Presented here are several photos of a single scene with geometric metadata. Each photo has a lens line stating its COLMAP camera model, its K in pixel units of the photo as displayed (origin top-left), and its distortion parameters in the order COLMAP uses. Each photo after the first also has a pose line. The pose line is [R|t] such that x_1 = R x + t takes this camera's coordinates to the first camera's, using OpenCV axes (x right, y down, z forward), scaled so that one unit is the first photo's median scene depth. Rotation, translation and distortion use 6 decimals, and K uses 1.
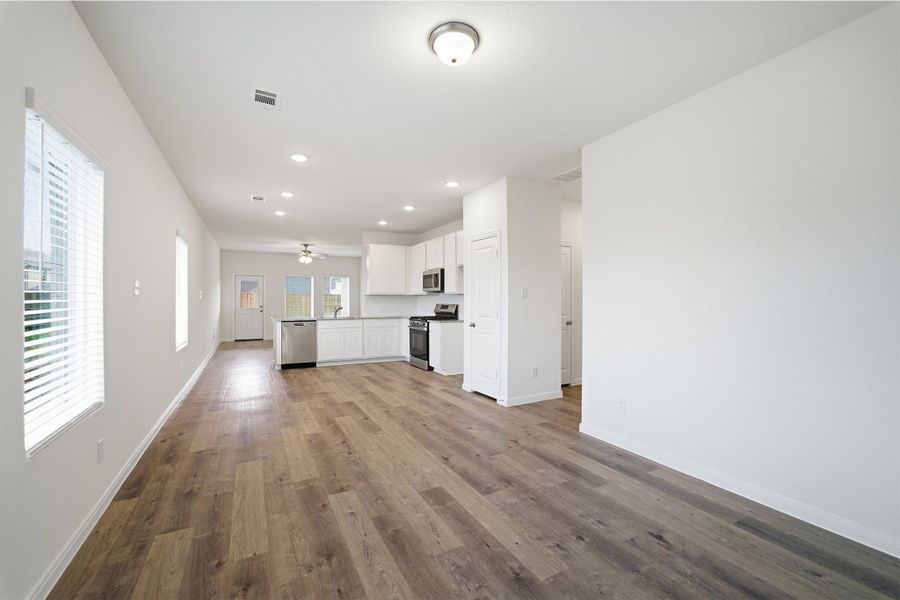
lens RADIAL K [[370.0, 0, 450.0], [0, 370.0, 300.0], [0, 0, 1]] dist [0.000050, 0.000489]
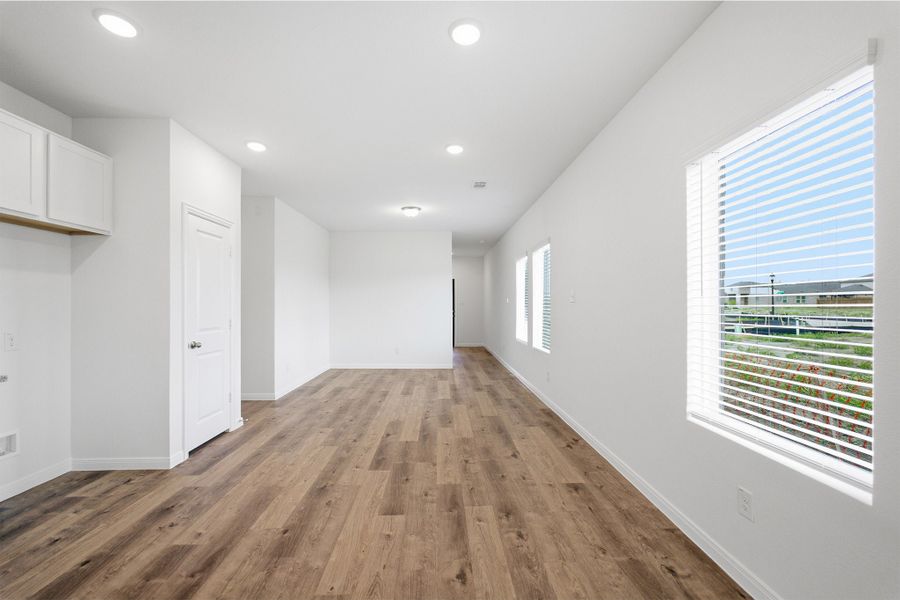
lens RADIAL K [[356.0, 0, 452.3], [0, 356.0, 304.3], [0, 0, 1]] dist [-0.036451, 0.013435]
pose [[-0.895636, 0.004045, 0.444769, -1.117072], [0.002992, 0.999991, -0.003068, 0.001003], [-0.444777, -0.001417, -0.895640, 2.518217]]
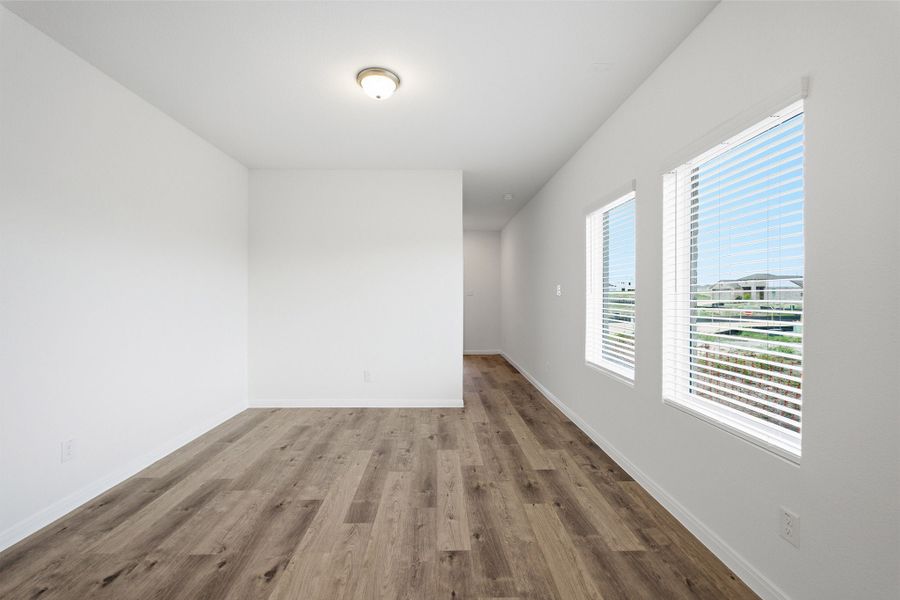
lens RADIAL K [[356.0, 0, 452.3], [0, 356.0, 304.3], [0, 0, 1]] dist [-0.036451, 0.013435]
pose [[-0.895309, -0.008962, 0.445355, -0.552912], [-0.001726, 0.999860, 0.016652, -0.000394], [-0.445442, 0.014140, -0.895199, 1.491158]]
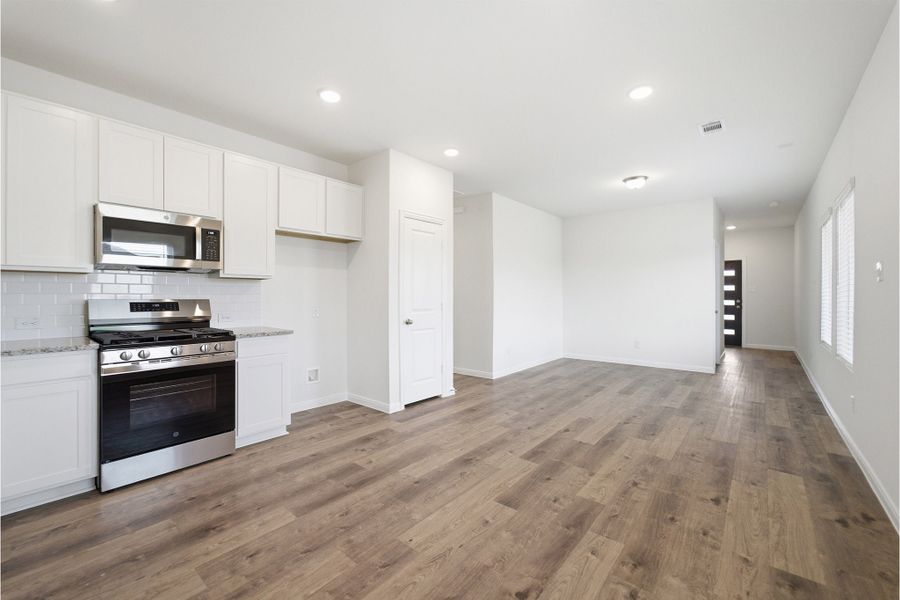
lens RADIAL K [[364.8, 0, 450.0], [0, 364.8, 300.0], [0, 0, 1]] dist [-0.014065, 0.000269]
pose [[-0.356874, -0.003494, 0.934146, -1.316503], [0.004468, 0.999975, 0.005447, 0.031293], [-0.934142, 0.006118, -0.356850, 2.254135]]
